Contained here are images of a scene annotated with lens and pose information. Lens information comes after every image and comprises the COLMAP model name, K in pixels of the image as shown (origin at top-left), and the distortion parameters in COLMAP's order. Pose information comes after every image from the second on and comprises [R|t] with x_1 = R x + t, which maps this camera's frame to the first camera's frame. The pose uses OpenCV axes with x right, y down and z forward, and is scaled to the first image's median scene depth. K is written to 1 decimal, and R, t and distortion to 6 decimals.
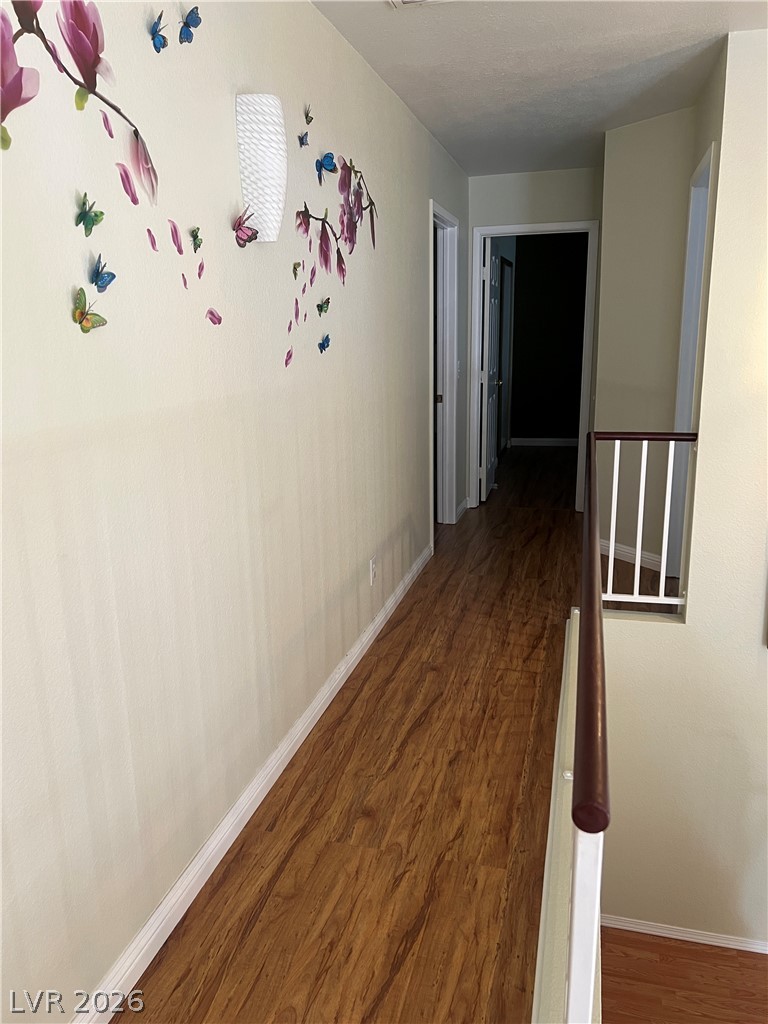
lens RADIAL K [[767.9, 0, 388.5], [0, 767.9, 516.4], [0, 0, 1]] dist [0.070526, -0.087214]
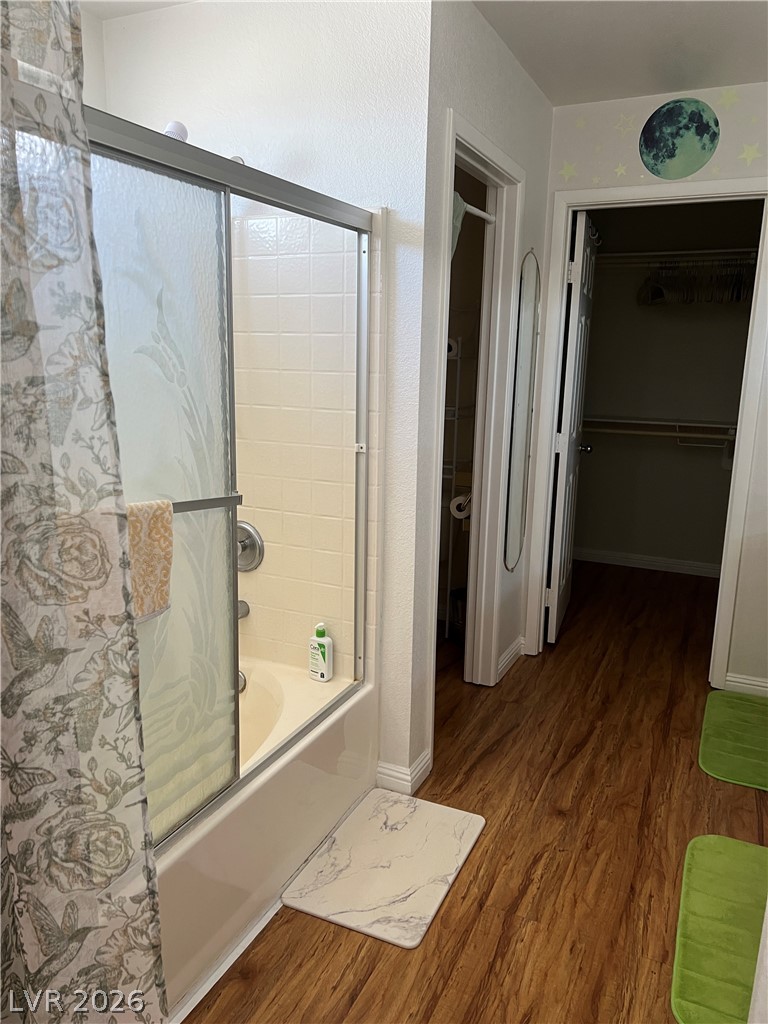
lens RADIAL K [[767.9, 0, 384.3], [0, 767.9, 513.0], [0, 0, 1]] dist [0.070526, -0.087214]
pose [[0.983892, 0.070338, -0.164343, 0.085794], [-0.077916, 0.996152, -0.040122, -0.085943], [0.160888, 0.052281, 0.985587, 0.364693]]
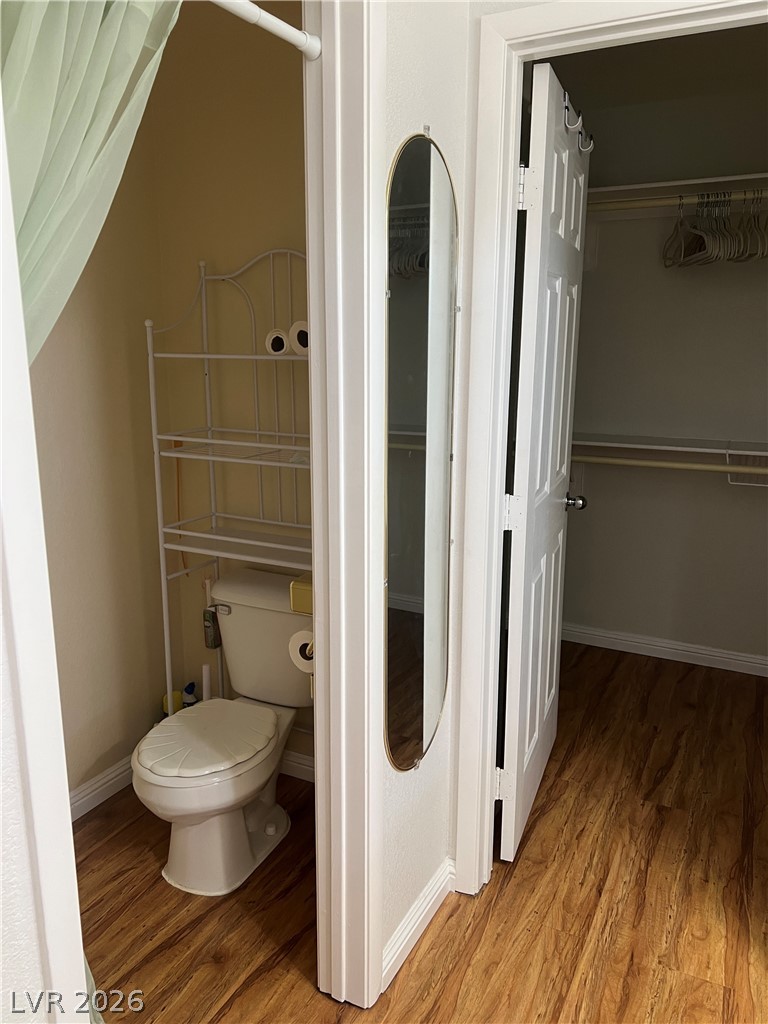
lens RADIAL K [[767.9, 0, 382.0], [0, 767.9, 509.9], [0, 0, 1]] dist [0.070526, -0.087214]
pose [[0.975784, 0.065947, -0.208558, 0.129967], [-0.073446, 0.996894, -0.028410, -0.159673], [0.206037, 0.043040, 0.977597, 0.636331]]
